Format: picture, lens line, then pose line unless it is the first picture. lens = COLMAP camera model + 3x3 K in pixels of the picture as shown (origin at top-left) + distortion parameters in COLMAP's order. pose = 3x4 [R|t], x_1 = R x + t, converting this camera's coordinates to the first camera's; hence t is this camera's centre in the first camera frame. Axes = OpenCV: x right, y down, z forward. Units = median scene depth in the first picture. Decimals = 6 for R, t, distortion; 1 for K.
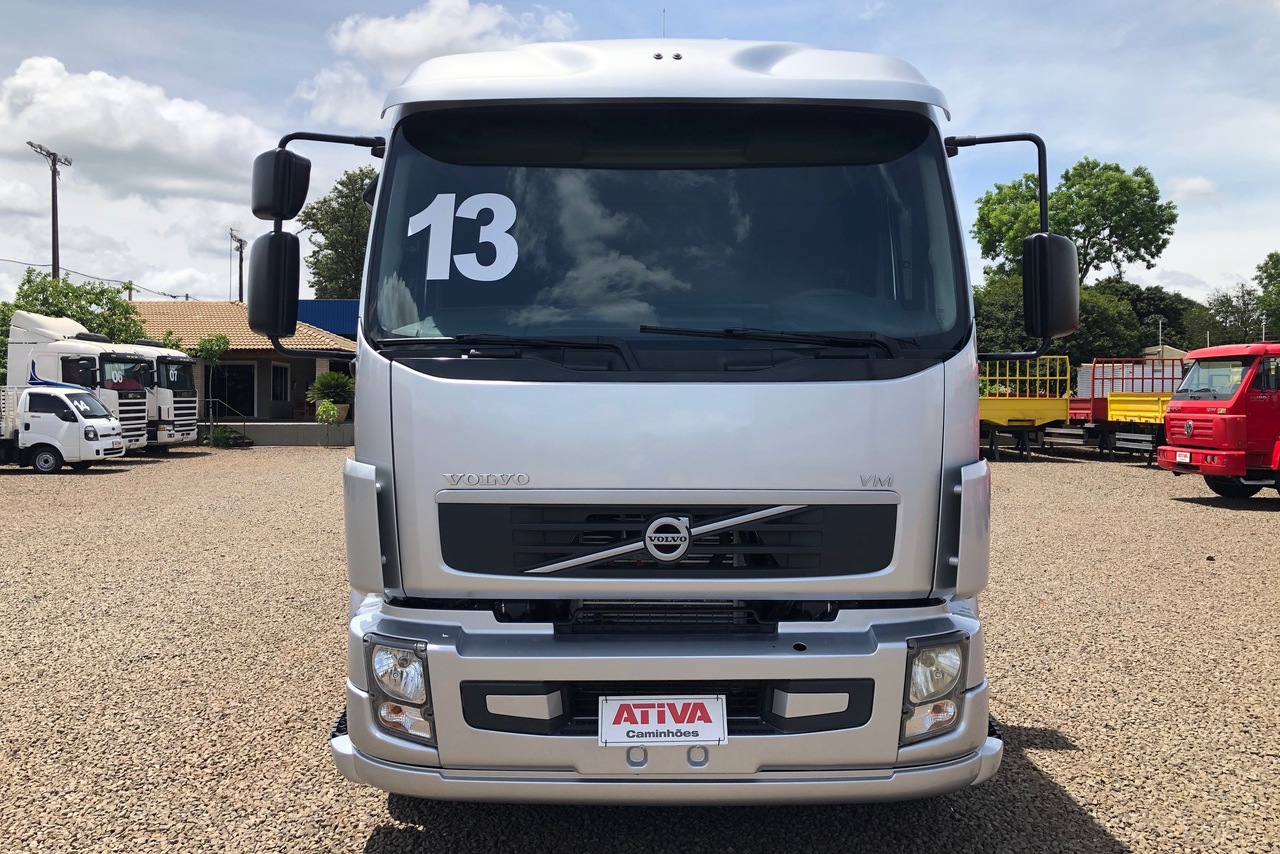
lens RADIAL K [[1014.0, 0, 640.0], [0, 1014.0, 427.0], [0, 0, 1]] dist [0.034340, 0.004990]
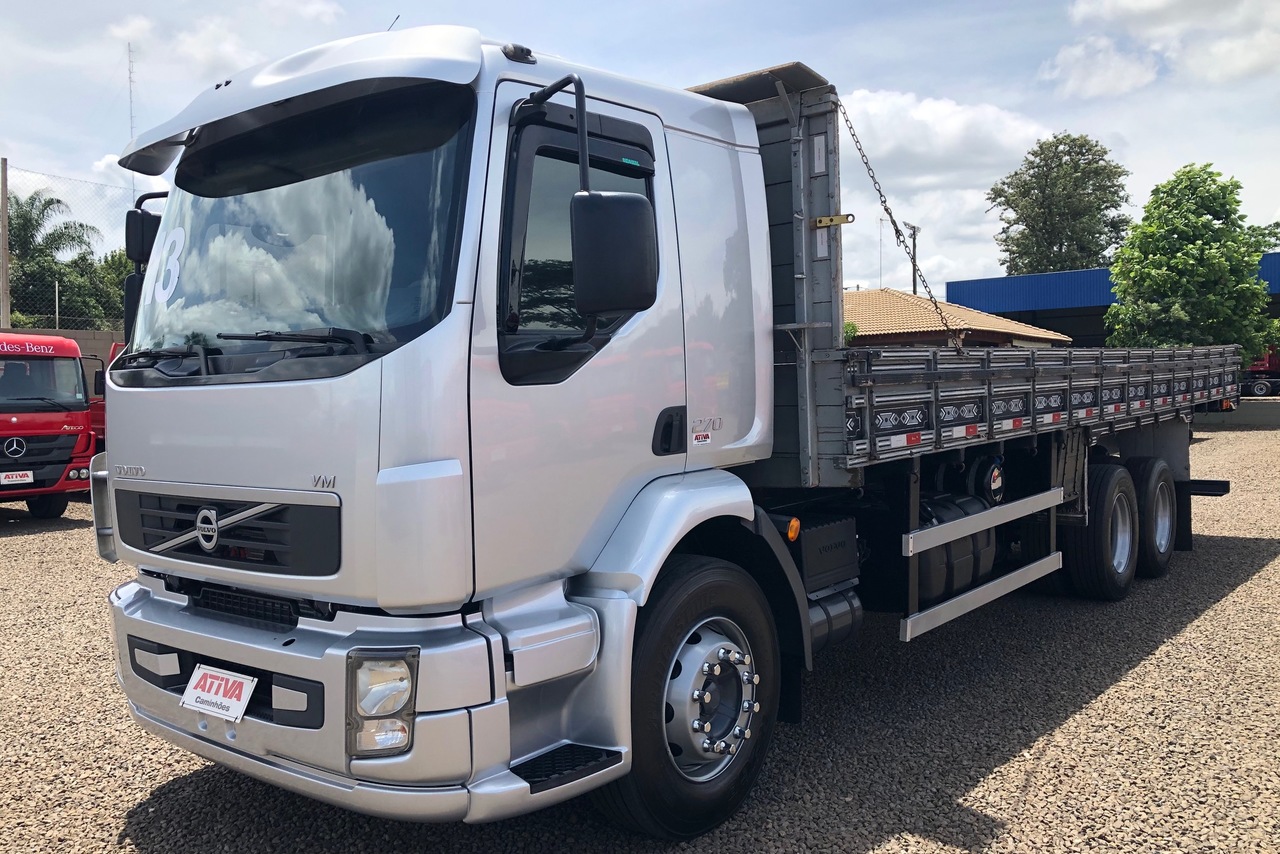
lens RADIAL K [[1024.2, 0, 640.0], [0, 1024.2, 427.0], [0, 0, 1]] dist [-0.009041, -0.003800]
pose [[0.784932, -0.004241, -0.619568, 1.067820], [0.016321, 0.999771, 0.013833, -0.008194], [0.619368, -0.020971, 0.784821, 0.415586]]
